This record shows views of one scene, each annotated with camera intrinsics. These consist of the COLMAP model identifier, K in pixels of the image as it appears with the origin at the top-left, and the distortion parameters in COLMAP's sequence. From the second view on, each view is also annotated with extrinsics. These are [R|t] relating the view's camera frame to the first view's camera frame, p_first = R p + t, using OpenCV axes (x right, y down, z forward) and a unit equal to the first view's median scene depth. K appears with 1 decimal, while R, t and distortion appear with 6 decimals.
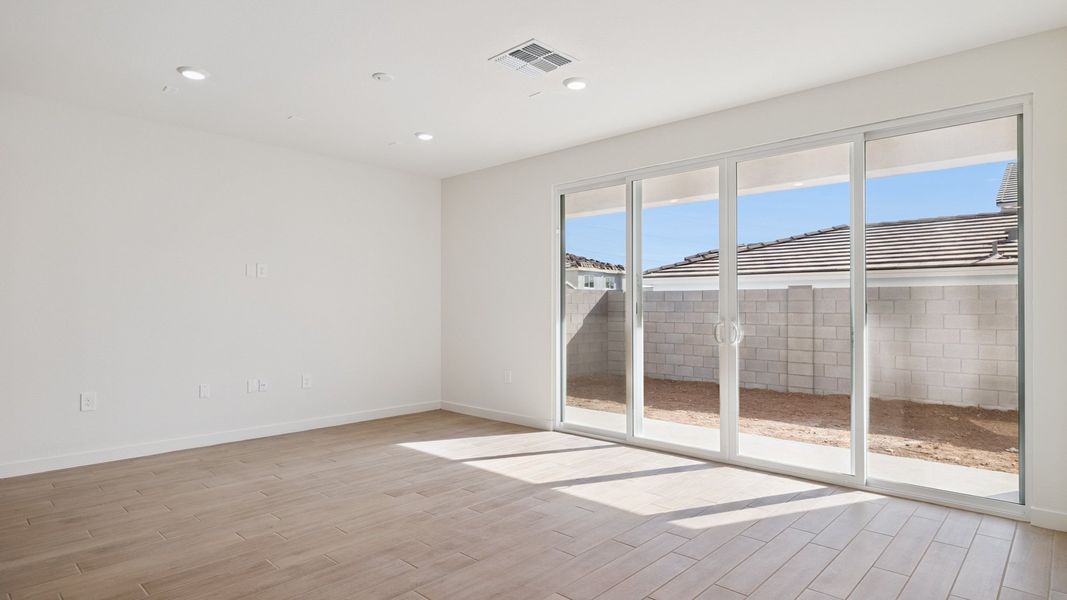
lens RADIAL K [[576.1, 0, 537.7], [0, 576.1, 302.1], [0, 0, 1]] dist [0.000831, 0.000238]
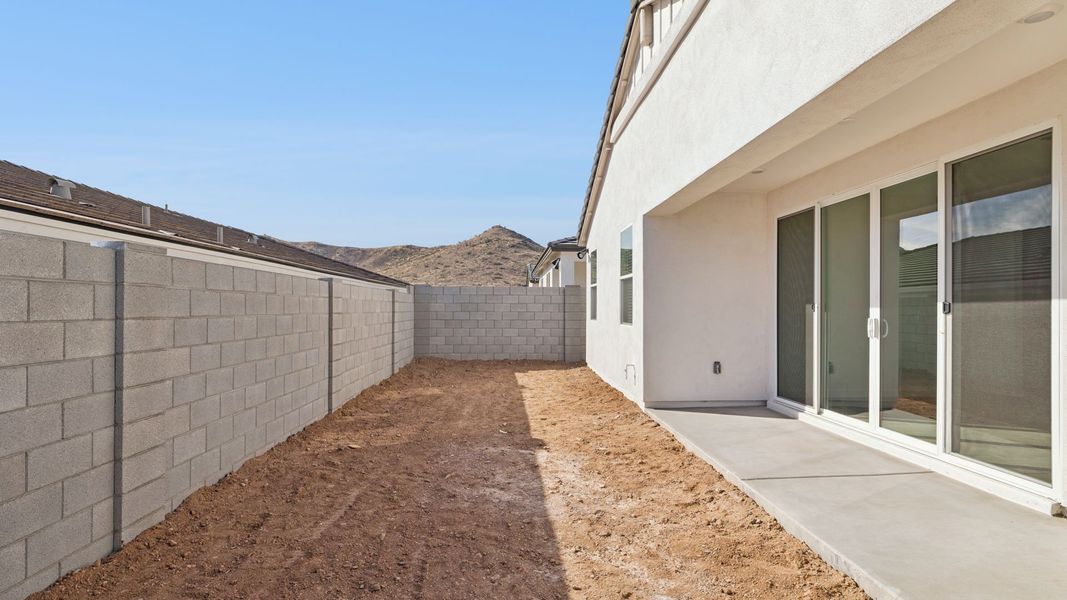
lens RADIAL K [[576.1, 0, 537.7], [0, 576.1, 302.1], [0, 0, 1]] dist [0.000831, 0.000238]
pose [[-0.724072, 0.001068, 0.689723, 0.013238], [-0.009491, 0.999889, -0.011512, 0.010116], [-0.689659, -0.014882, -0.723982, 1.069199]]
